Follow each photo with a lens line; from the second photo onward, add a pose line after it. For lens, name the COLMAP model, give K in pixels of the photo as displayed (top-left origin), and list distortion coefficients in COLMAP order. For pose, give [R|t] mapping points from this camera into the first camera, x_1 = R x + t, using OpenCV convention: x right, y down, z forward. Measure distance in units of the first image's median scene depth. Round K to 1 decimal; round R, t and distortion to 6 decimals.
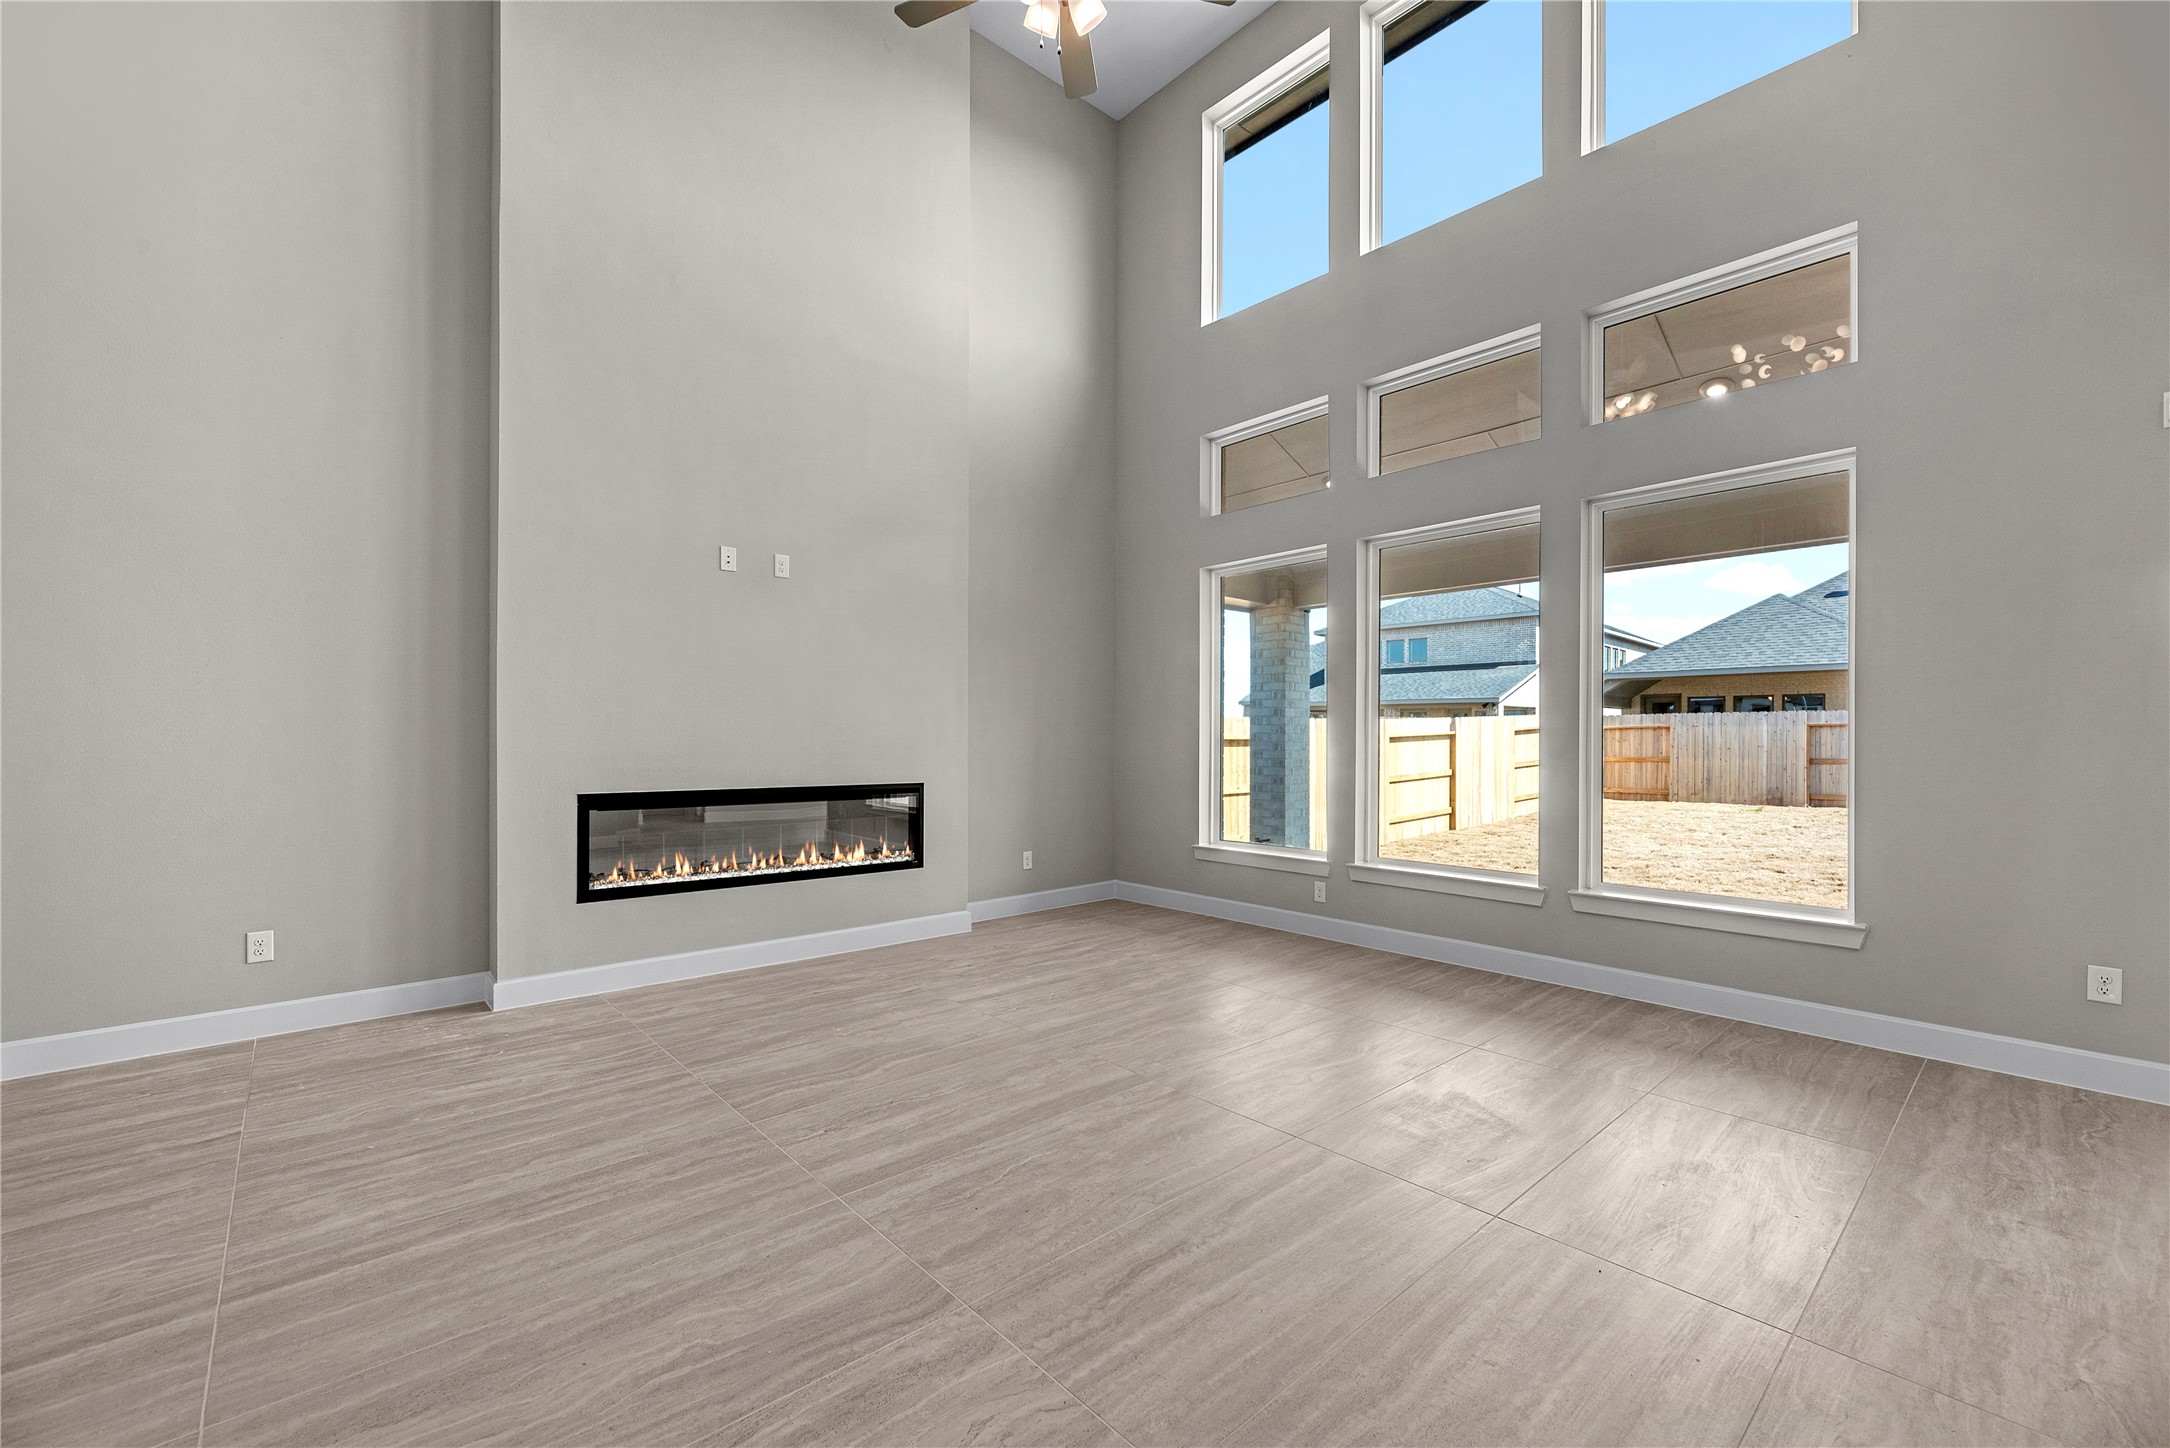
lens RADIAL K [[887.2, 0, 1086.4], [0, 887.2, 742.4], [0, 0, 1]] dist [-0.000839, -0.000919]
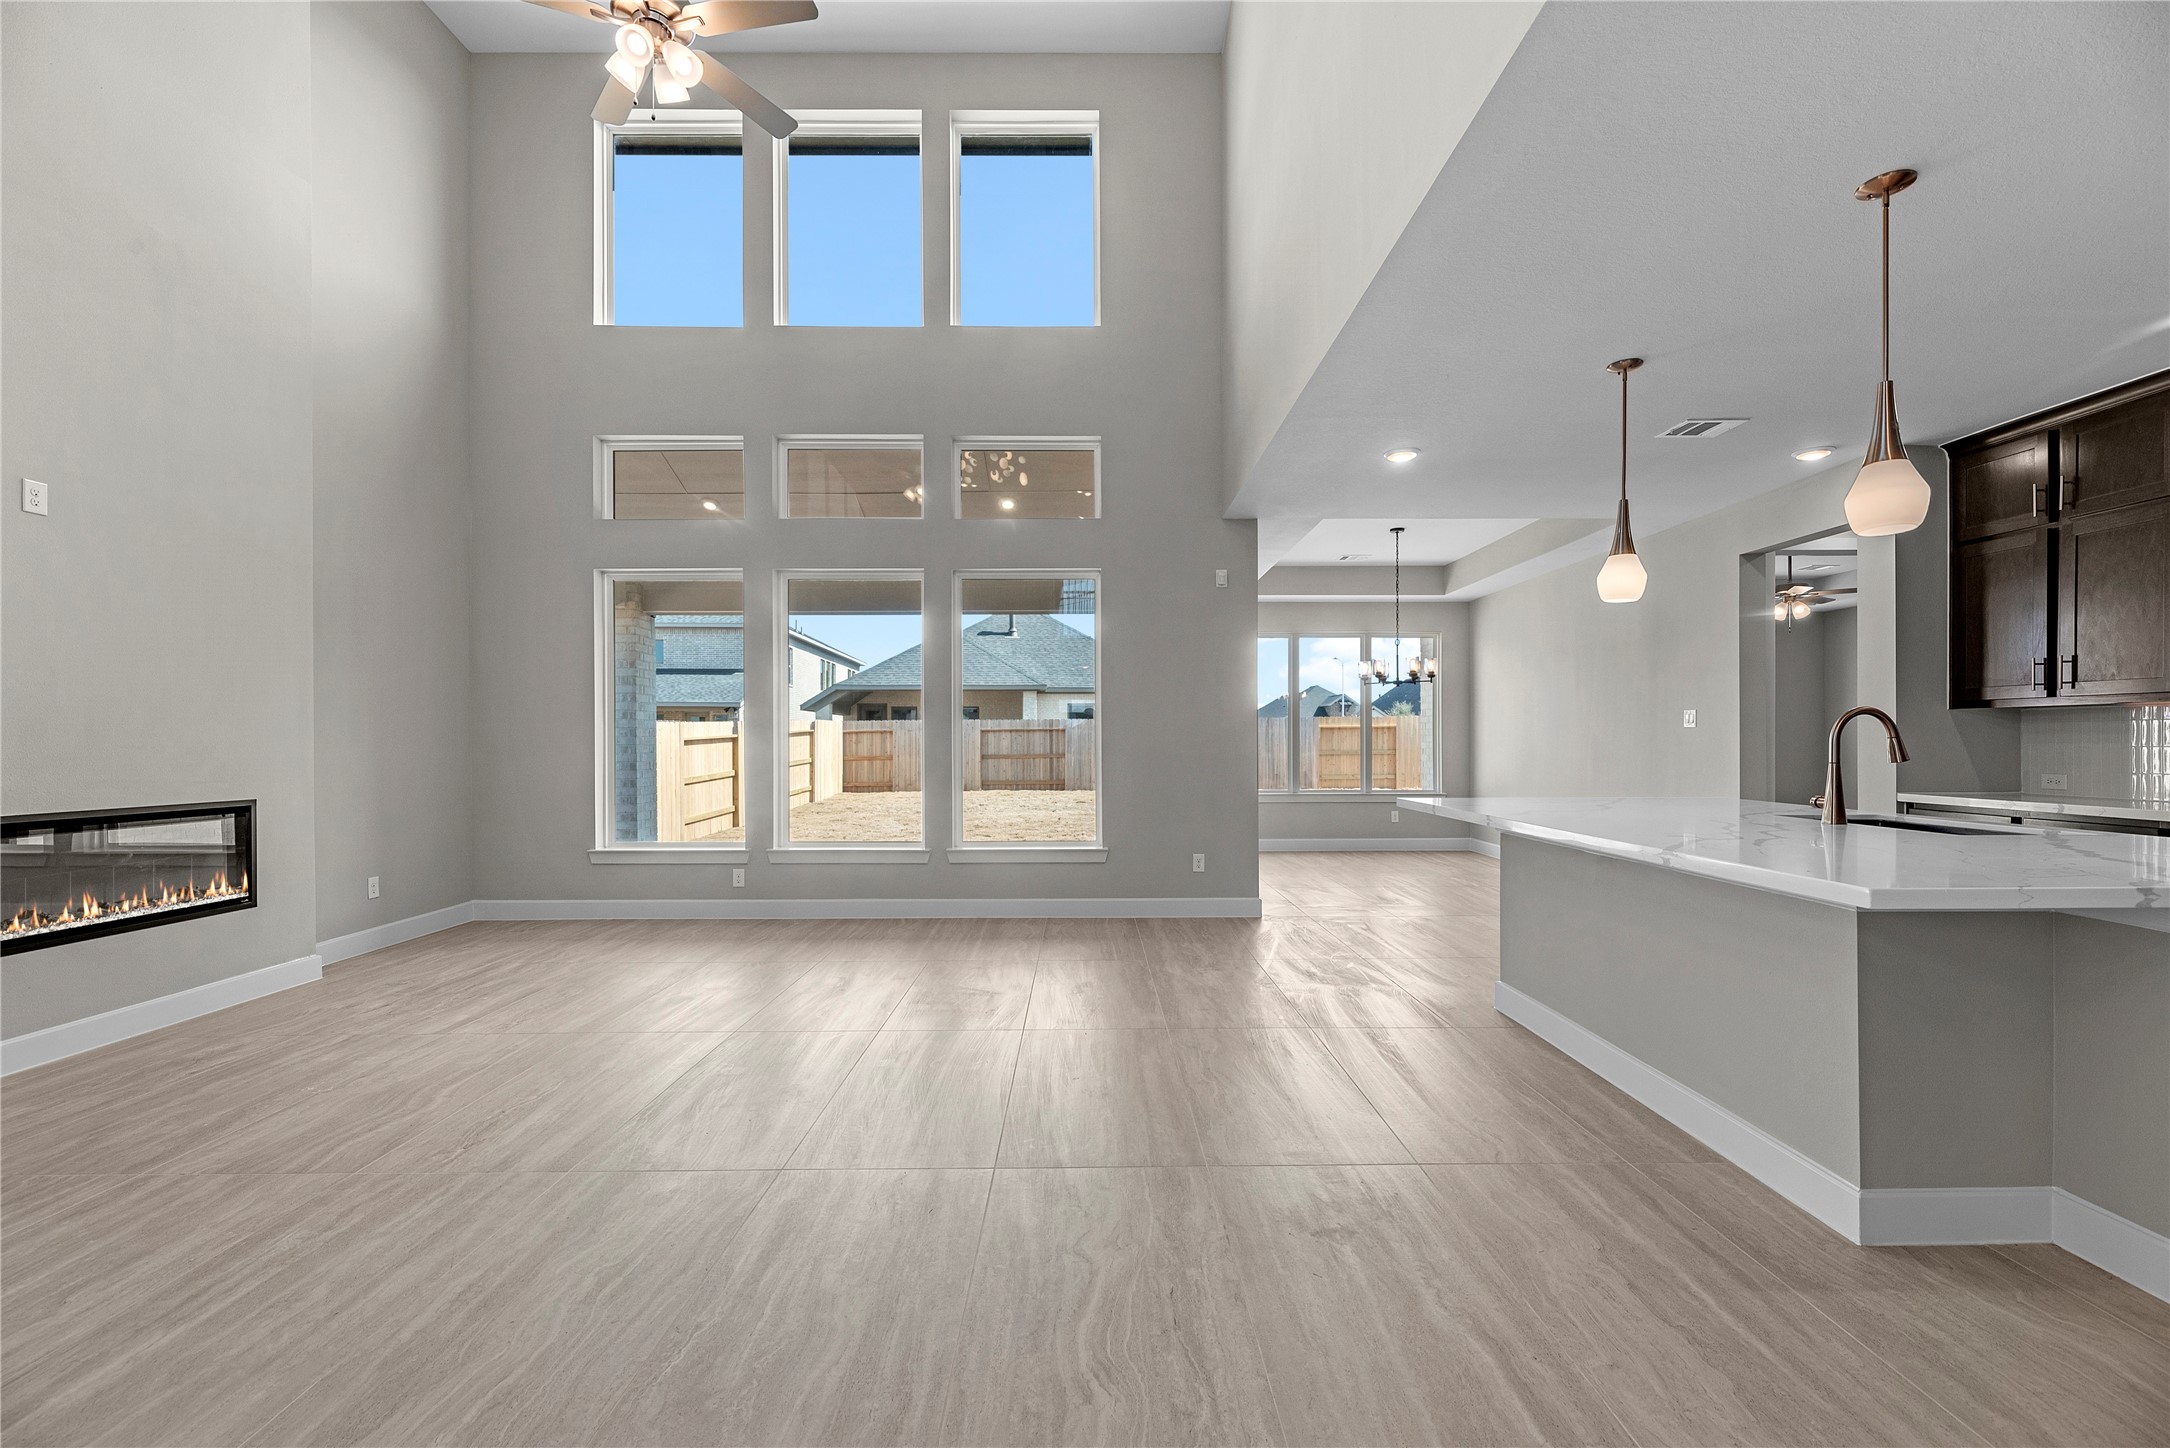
lens RADIAL K [[887.2, 0, 1092.8], [0, 887.2, 745.7], [0, 0, 1]] dist [-0.000839, -0.000919]
pose [[0.659148, -0.007747, 0.751973, -0.341029], [0.007563, 0.999965, 0.003672, 0.000874], [-0.751975, 0.003267, 0.659183, -0.091610]]
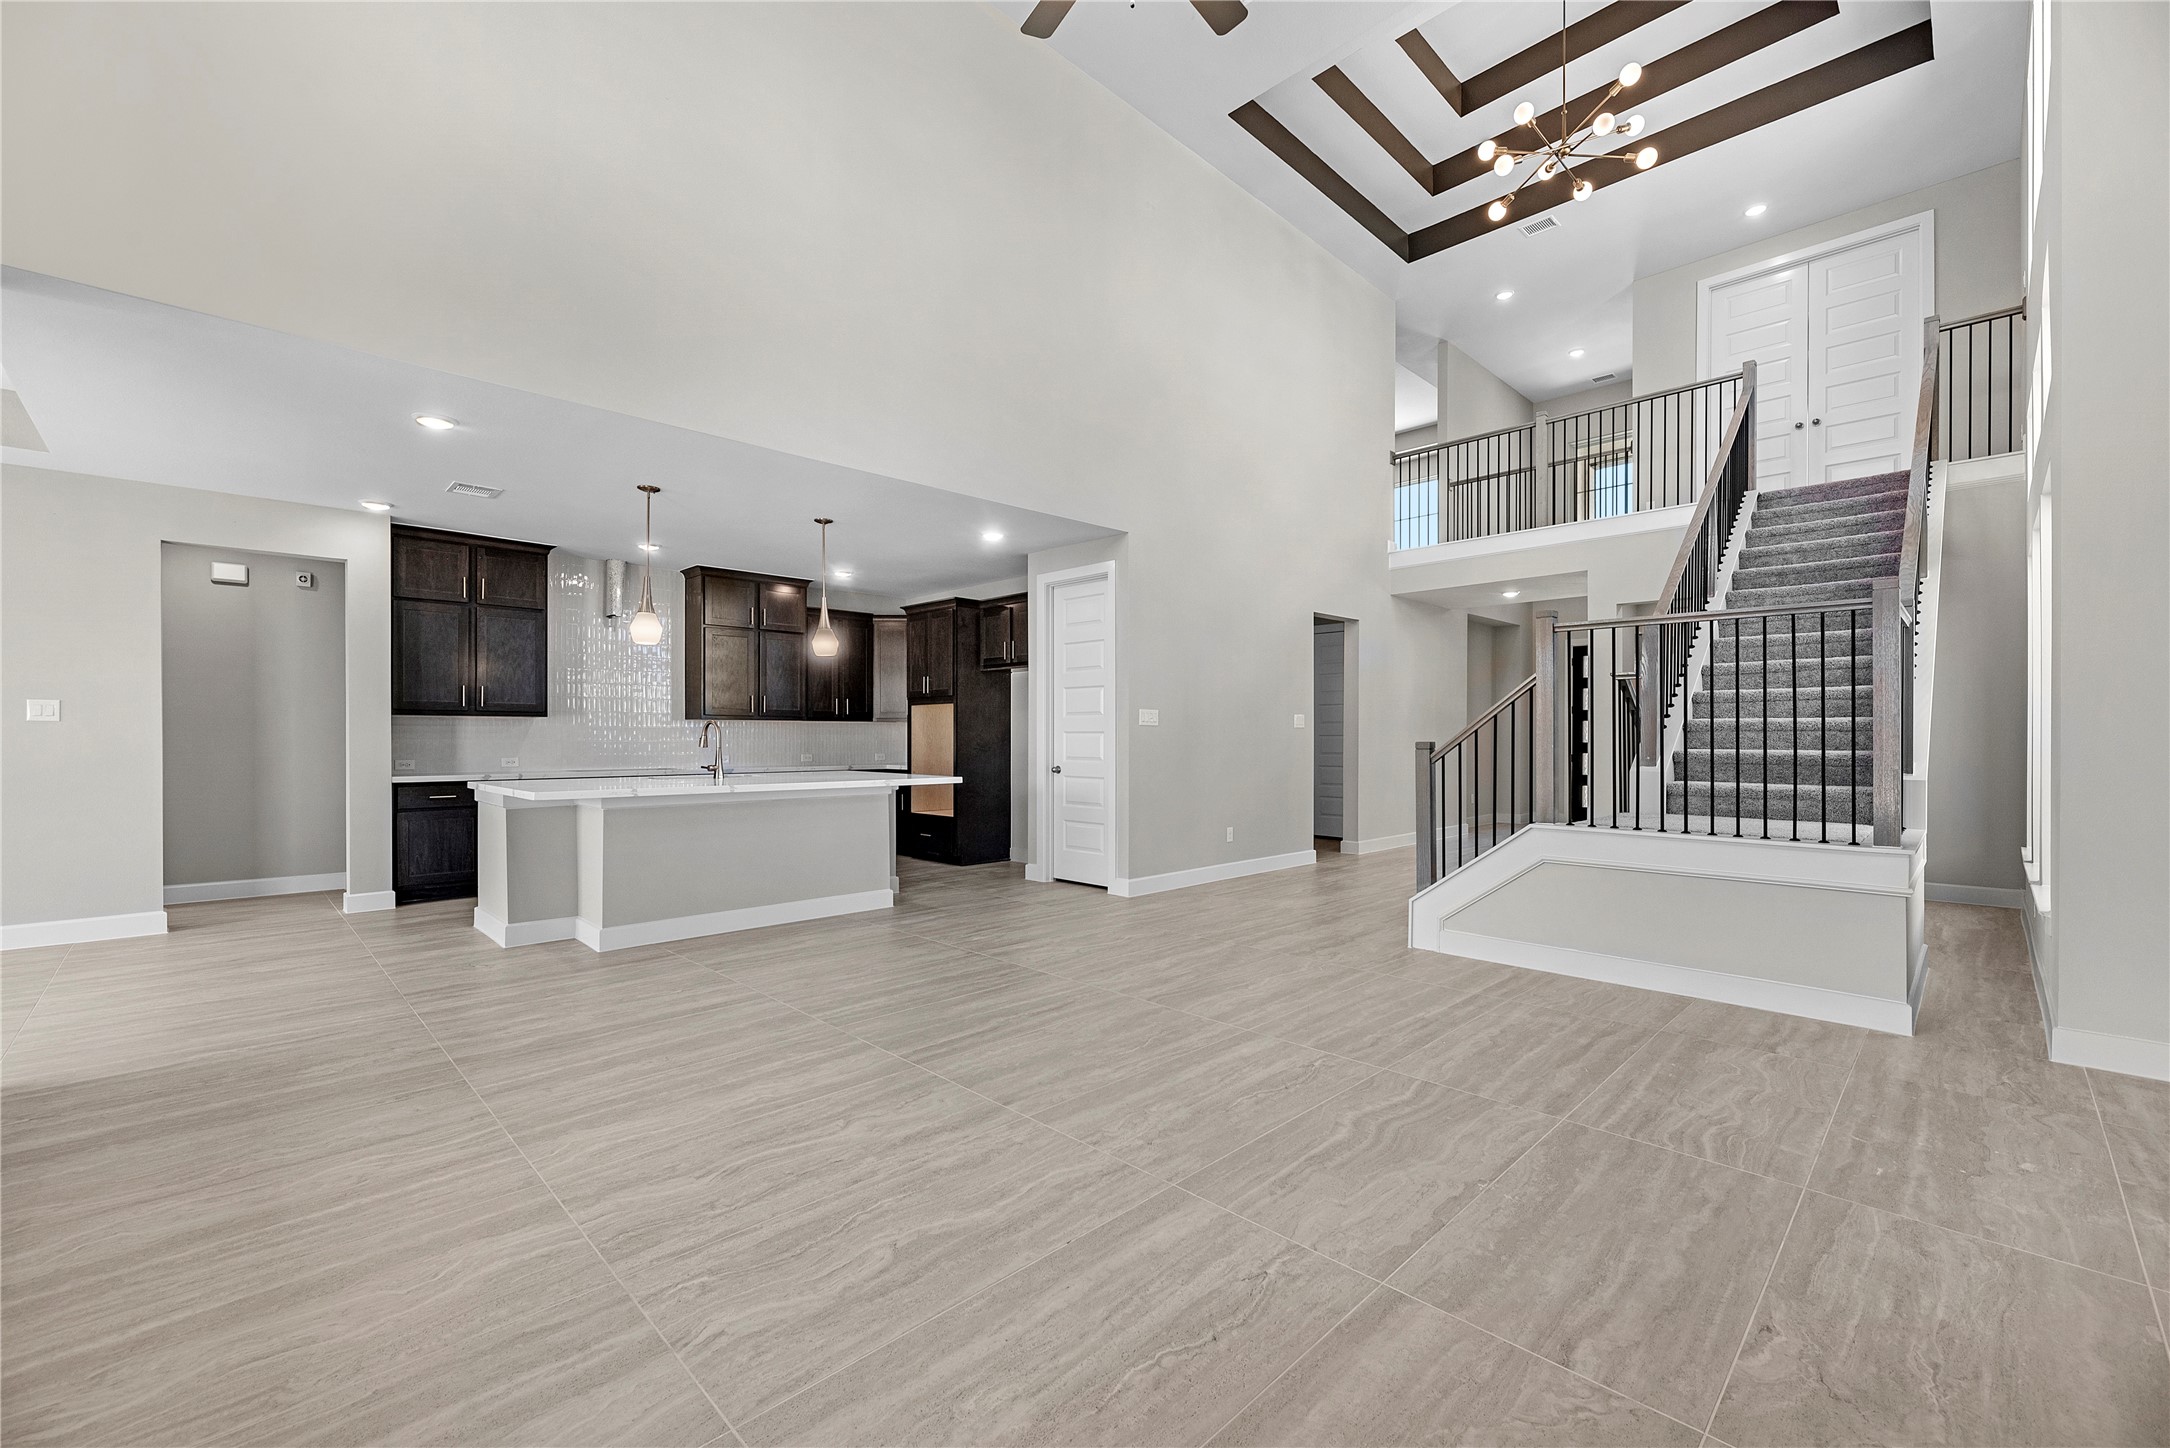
lens RADIAL K [[887.2, 0, 1091.3], [0, 887.2, 736.6], [0, 0, 1]] dist [-0.000839, -0.000919]
pose [[-0.998512, -0.002916, -0.054449, 0.041518], [-0.003084, 0.999991, 0.003003, -0.002816], [0.054439, 0.003167, -0.998512, 1.308644]]
